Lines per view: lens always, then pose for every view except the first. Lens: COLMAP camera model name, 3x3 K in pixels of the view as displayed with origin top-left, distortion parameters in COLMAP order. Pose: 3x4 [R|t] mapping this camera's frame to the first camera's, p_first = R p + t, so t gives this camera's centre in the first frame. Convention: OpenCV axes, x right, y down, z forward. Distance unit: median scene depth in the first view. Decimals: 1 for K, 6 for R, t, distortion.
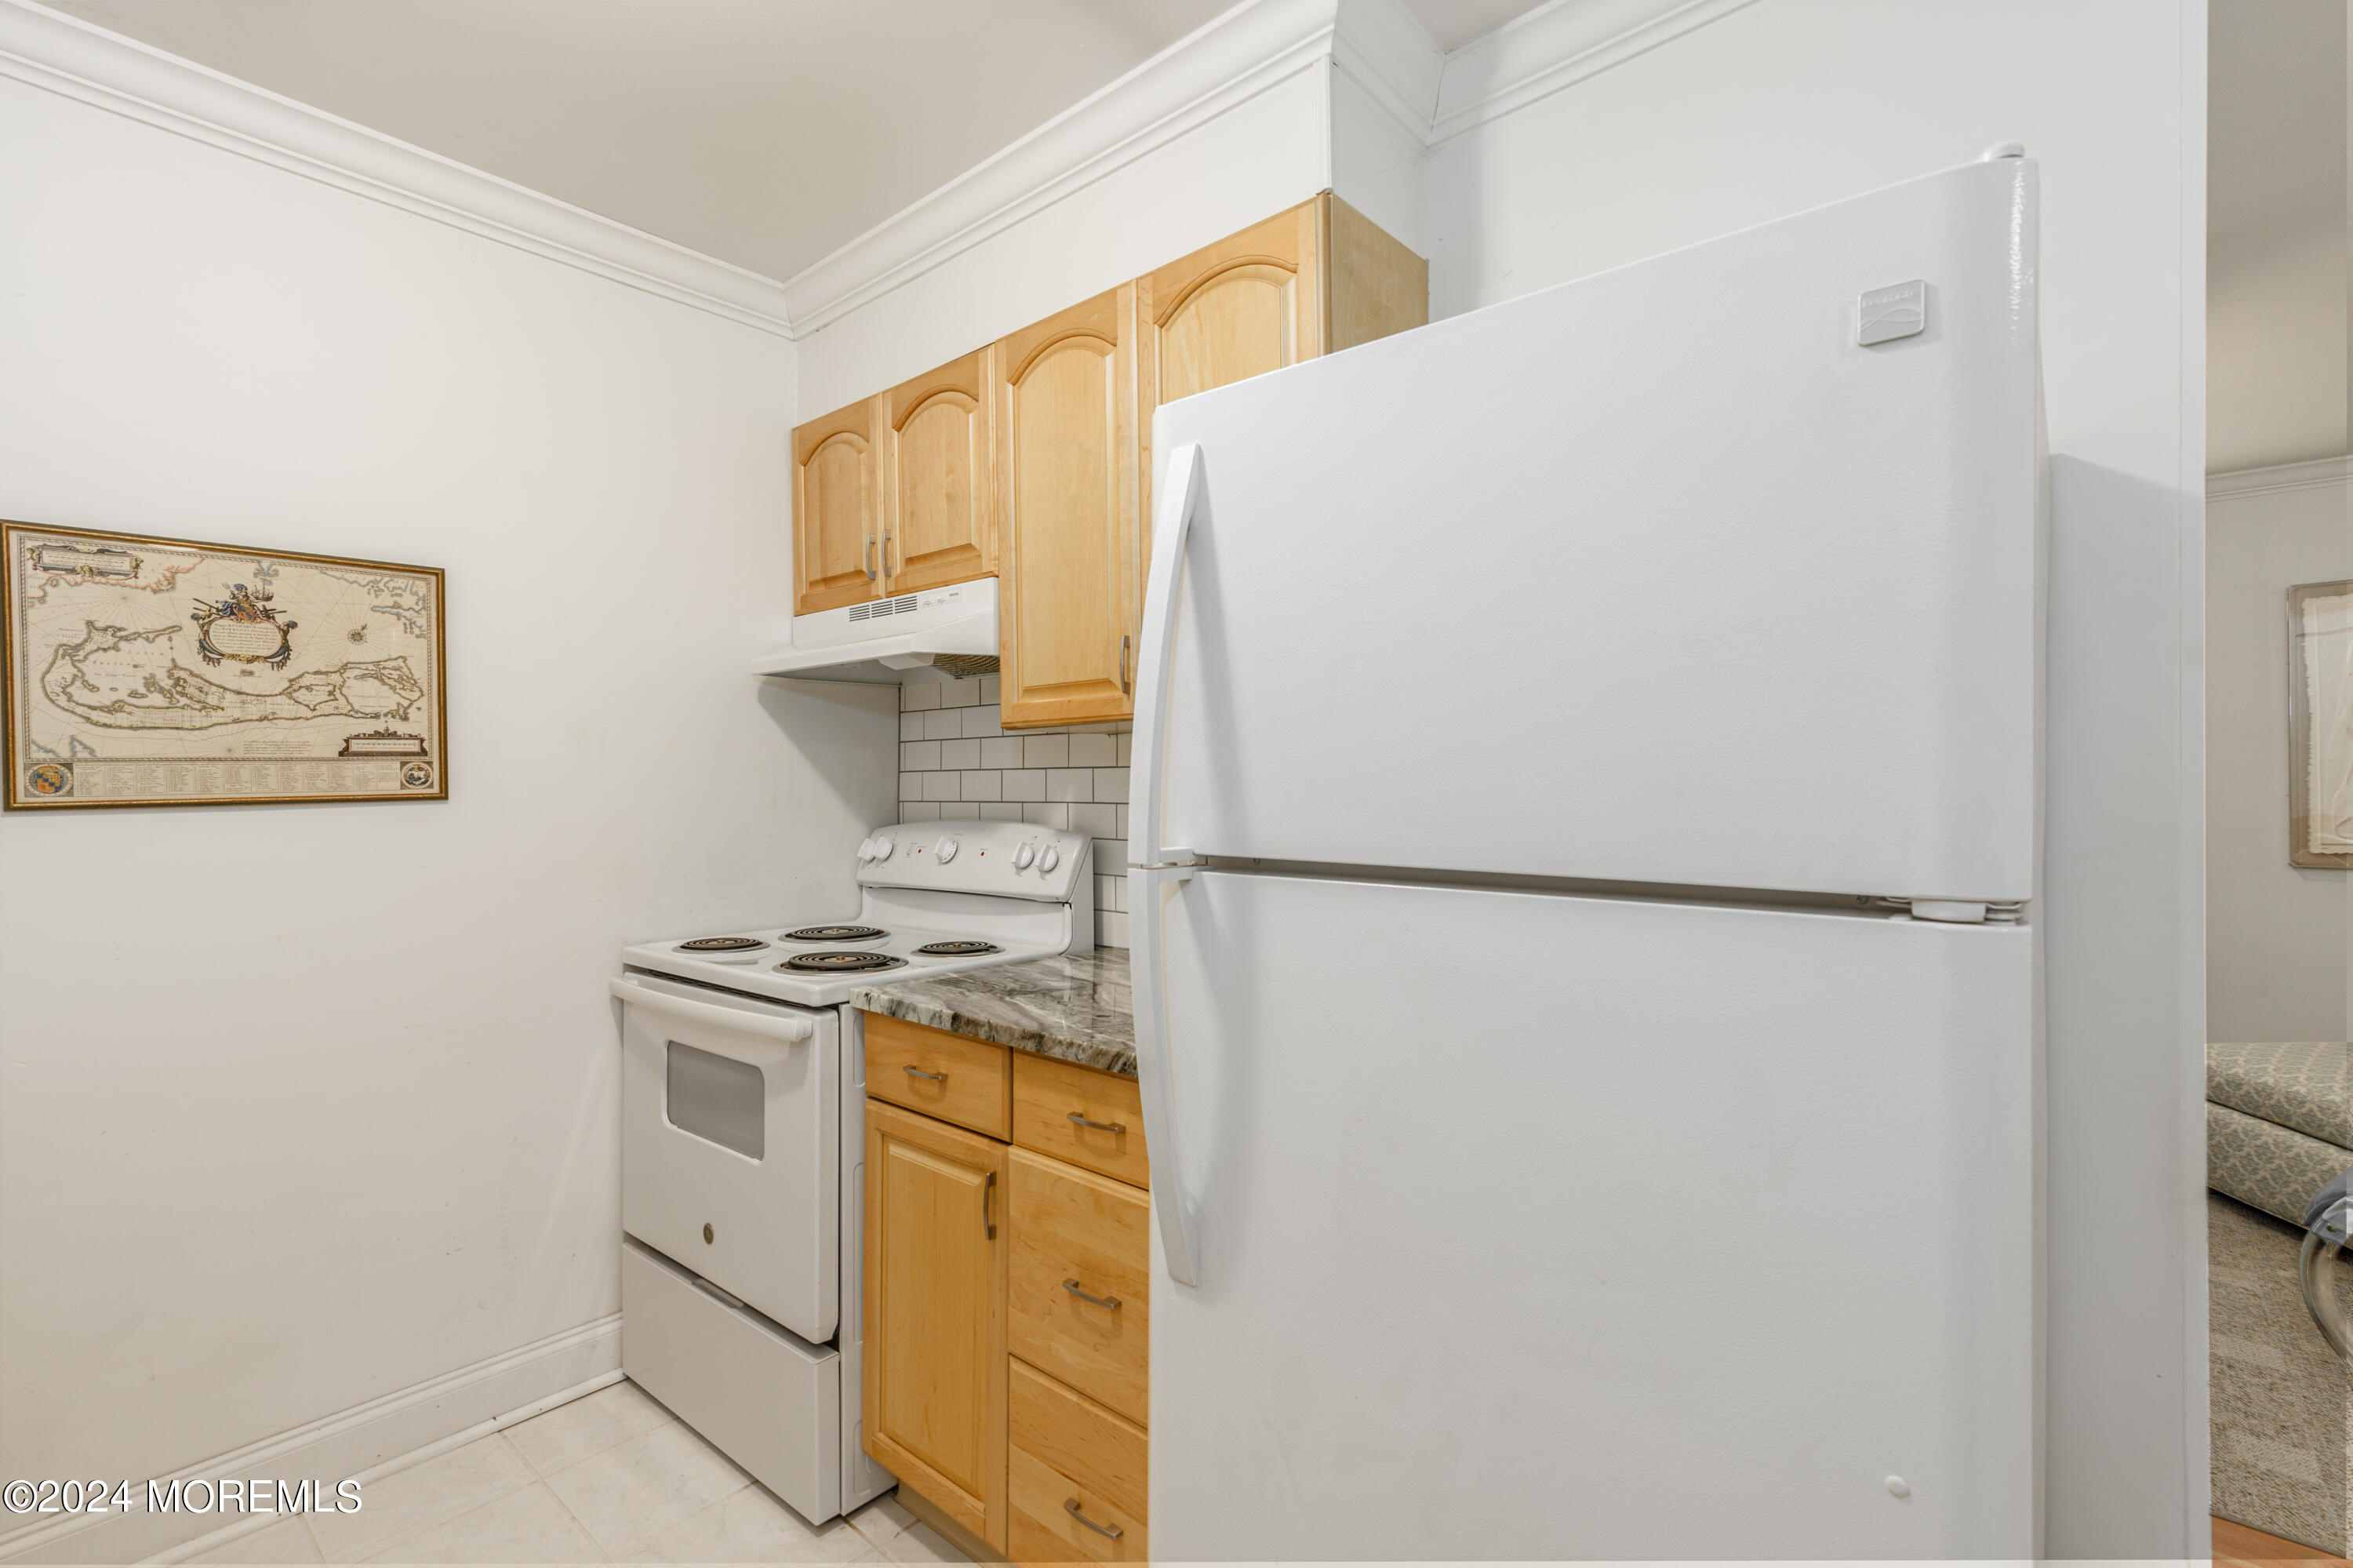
lens RADIAL K [[1063.6, 0, 1179.4], [0, 1063.6, 782.7], [0, 0, 1]] dist [0.005427, -0.000900]
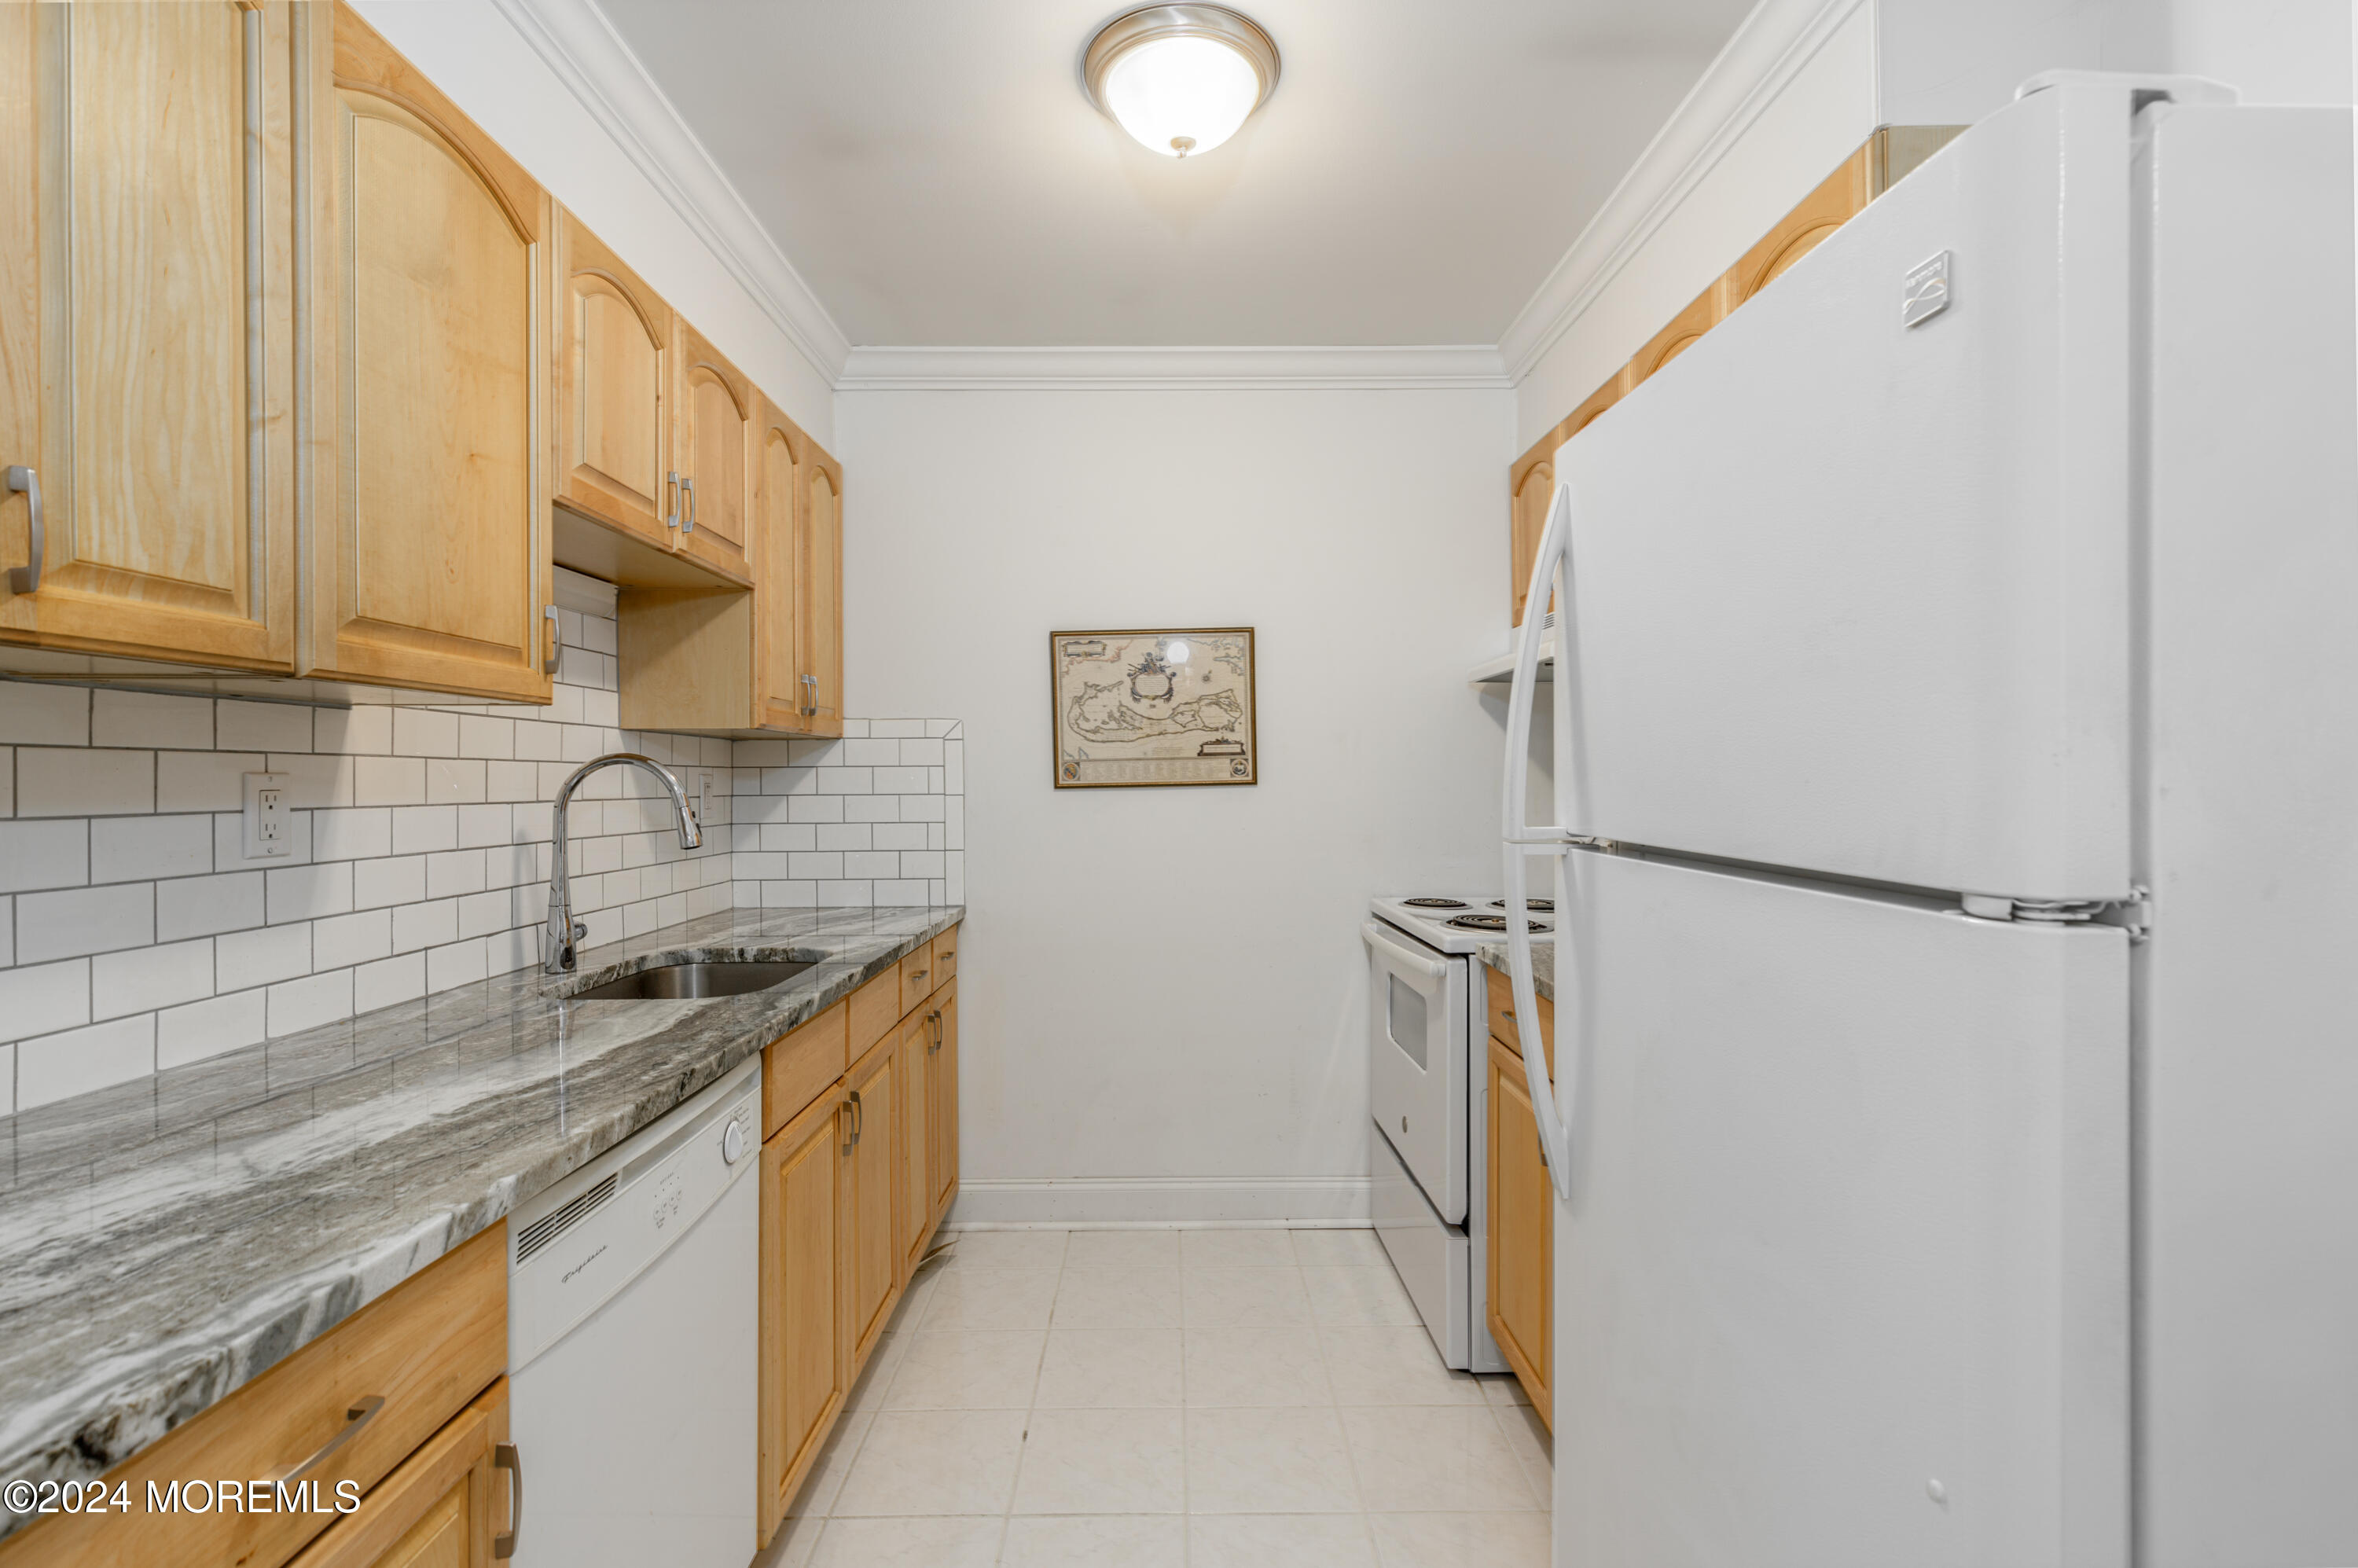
lens RADIAL K [[1065.8, 0, 1164.6], [0, 1065.8, 783.3], [0, 0, 1]] dist [0.005427, -0.000900]
pose [[0.660425, 0.005718, -0.750870, 0.370228], [0.002019, 0.999954, 0.009391, 0.000174], [0.750889, -0.007718, 0.660383, -0.068323]]
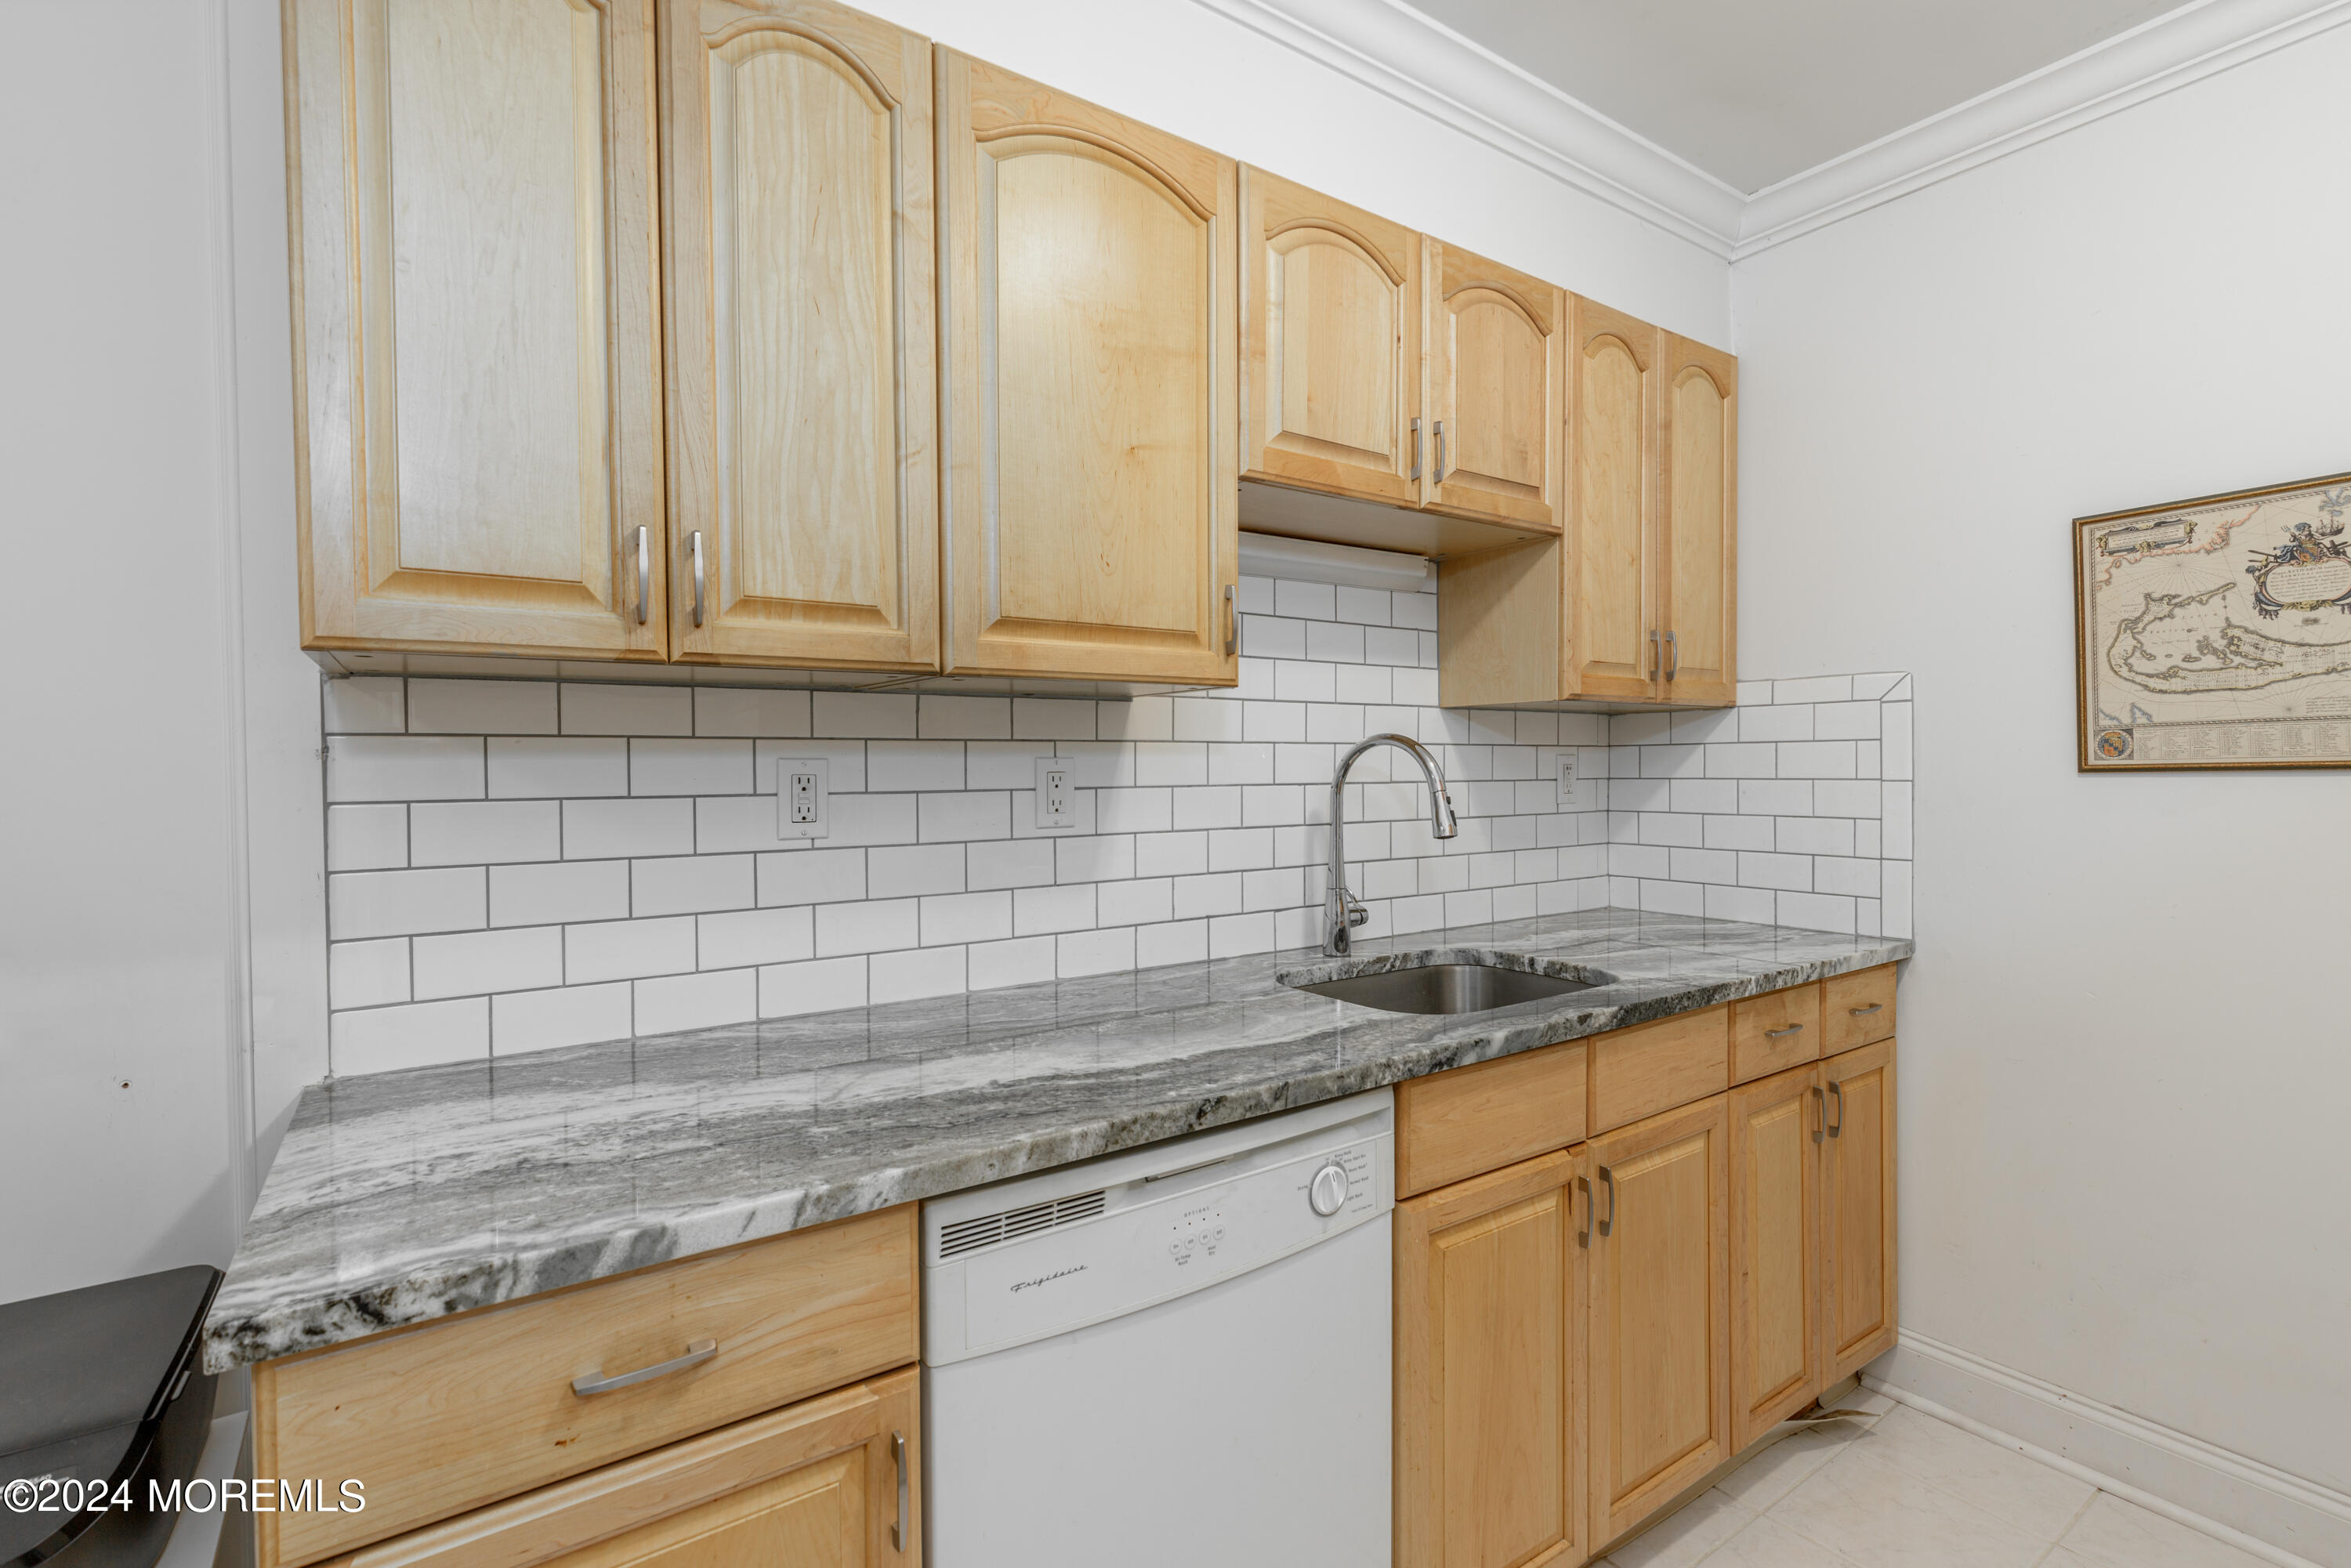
lens RADIAL K [[1062.6, 0, 1166.0], [0, 1062.6, 786.1], [0, 0, 1]] dist [0.005427, -0.000900]
pose [[-0.240166, 0.026534, -0.970369, 0.225331], [0.011266, 0.999635, 0.024546, 0.001999], [0.970666, -0.005037, -0.240377, 0.287963]]
